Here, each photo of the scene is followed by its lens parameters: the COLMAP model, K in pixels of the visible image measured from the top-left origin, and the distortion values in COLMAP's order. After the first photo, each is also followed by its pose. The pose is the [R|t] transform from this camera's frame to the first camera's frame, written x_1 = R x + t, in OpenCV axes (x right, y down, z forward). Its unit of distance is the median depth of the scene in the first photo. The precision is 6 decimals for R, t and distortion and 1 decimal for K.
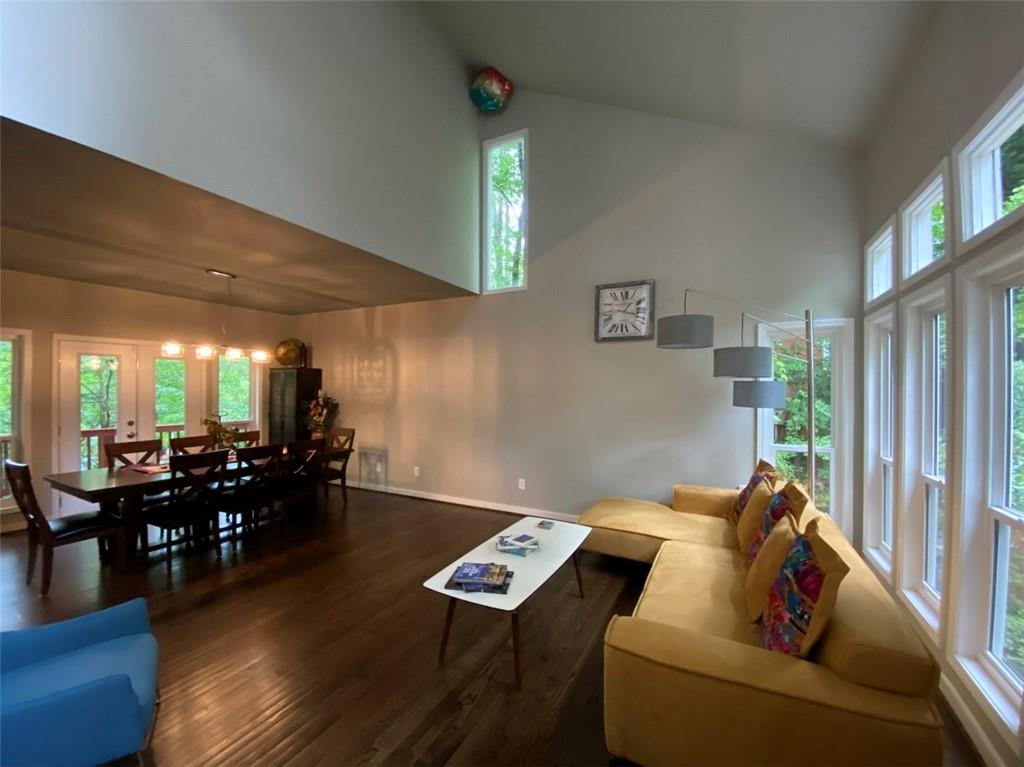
lens RADIAL K [[412.6, 0, 510.0], [0, 412.6, 388.8], [0, 0, 1]] dist [0.031335, -0.023530]
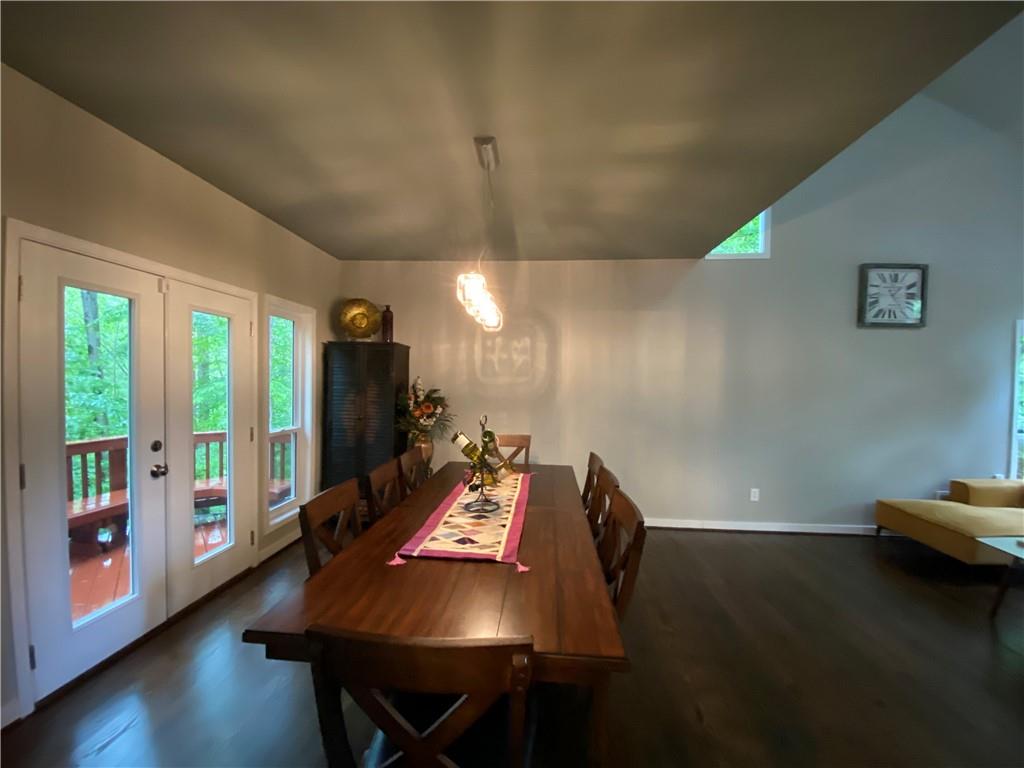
lens RADIAL K [[406.9, 0, 509.3], [0, 406.9, 388.2], [0, 0, 1]] dist [0.015643, -0.021977]
pose [[0.920592, 0.001546, 0.390523, -0.619113], [-0.008891, 0.999816, 0.017001, 0.006904], [-0.390425, -0.019123, 0.920436, 0.368987]]
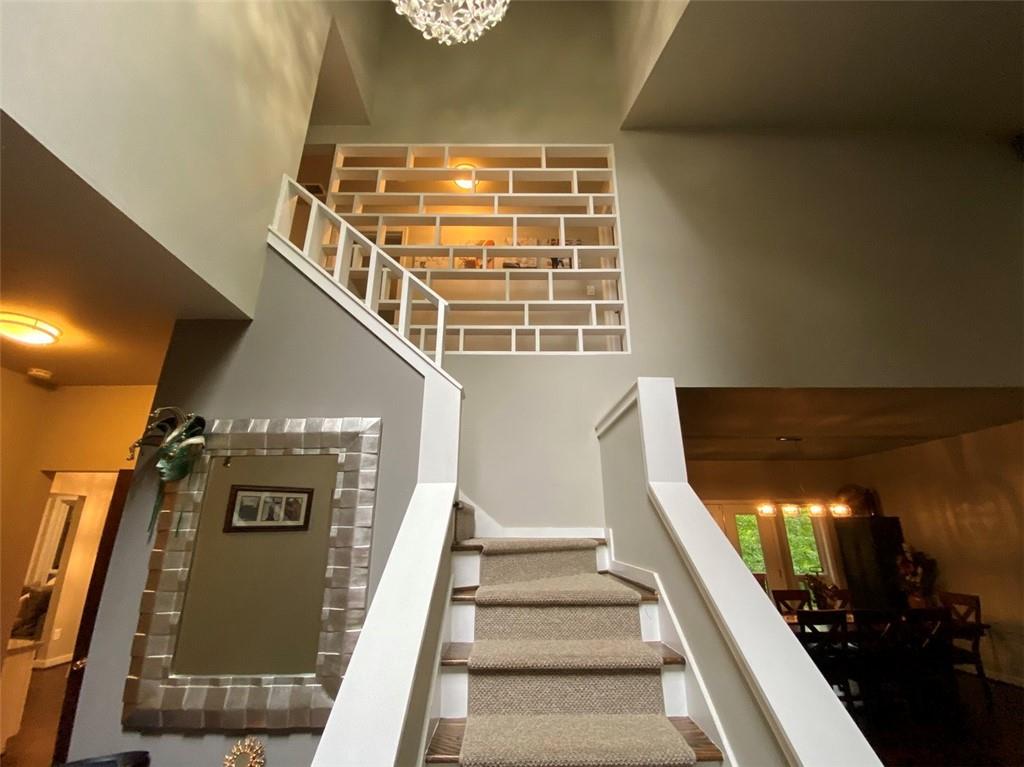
lens RADIAL K [[412.6, 0, 510.0], [0, 412.6, 388.8], [0, 0, 1]] dist [0.031335, -0.023530]
pose [[0.463061, -0.293061, -0.836474, -0.025115], [0.003416, 0.944338, -0.328960, -0.019053], [0.886320, 0.149471, 0.438287, -0.155332]]
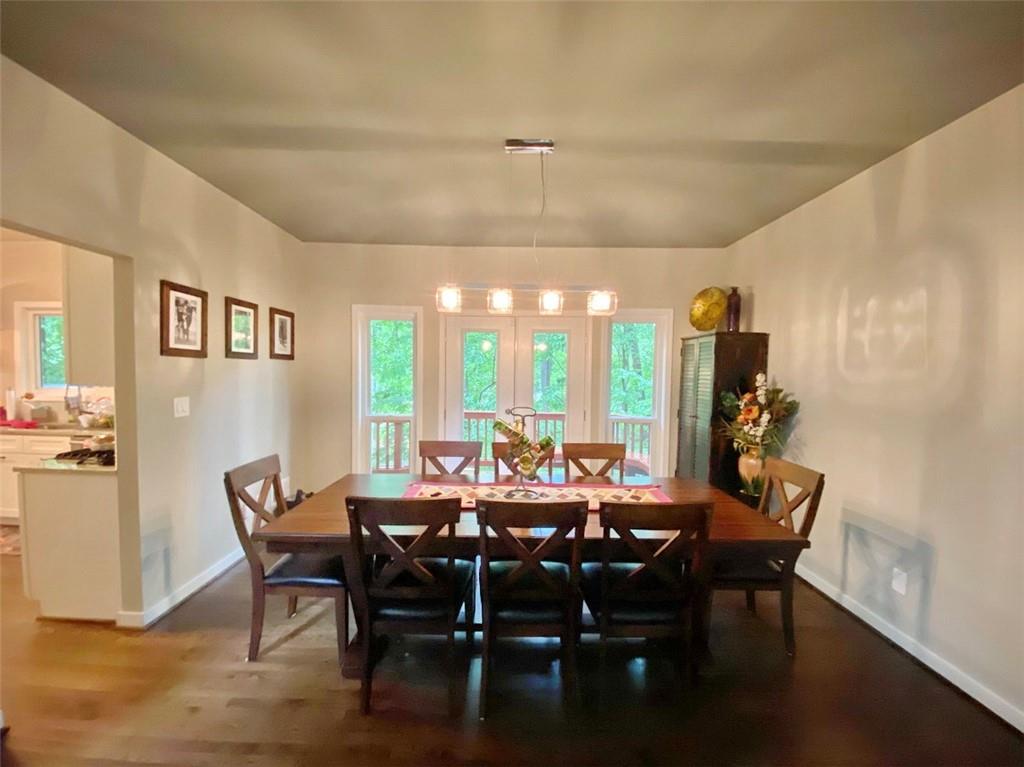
lens RADIAL K [[406.9, 0, 509.3], [0, 406.9, 387.7], [0, 0, 1]] dist [0.015643, -0.021977]
pose [[0.460498, 0.033842, -0.887015, -0.166770], [-0.012022, 0.999419, 0.031889, 0.008401], [0.887579, -0.004021, 0.460638, 0.531809]]
